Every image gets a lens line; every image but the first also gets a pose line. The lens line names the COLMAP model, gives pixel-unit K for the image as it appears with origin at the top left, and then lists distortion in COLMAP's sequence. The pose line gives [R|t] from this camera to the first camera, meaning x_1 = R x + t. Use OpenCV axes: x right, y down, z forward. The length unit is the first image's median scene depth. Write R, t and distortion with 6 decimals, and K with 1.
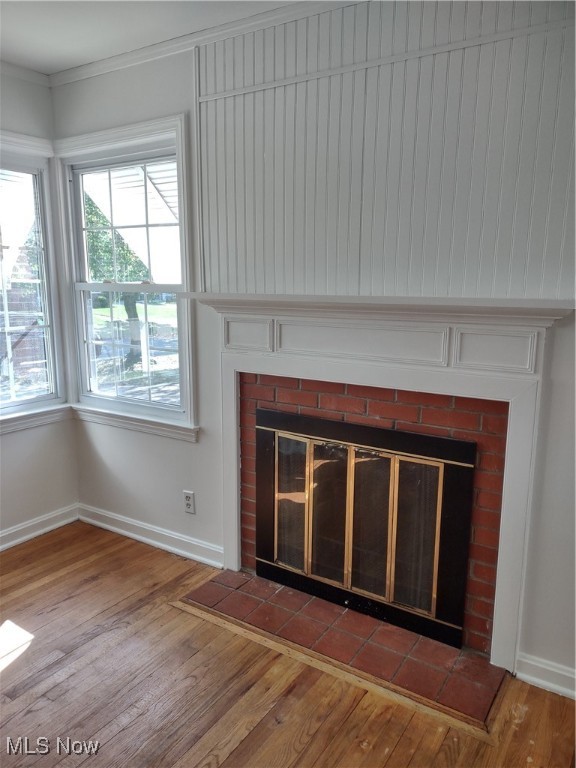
lens RADIAL K [[573.5, 0, 285.6], [0, 573.5, 384.8], [0, 0, 1]] dist [0.084518, -0.085080]
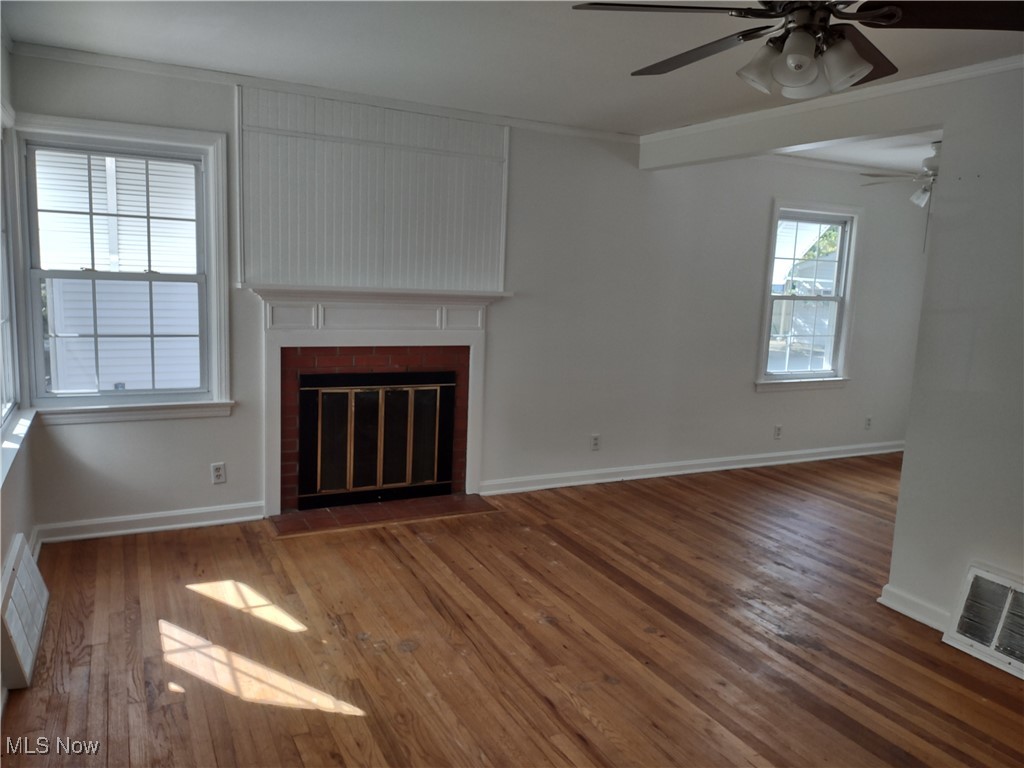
lens RADIAL K [[764.7, 0, 513.6], [0, 764.7, 385.1], [0, 0, 1]] dist [0.084518, -0.085080]
pose [[0.486318, -0.113337, 0.866401, -1.384116], [0.119212, 0.990887, 0.062707, 0.014420], [-0.865612, 0.072790, 0.495397, -0.270806]]
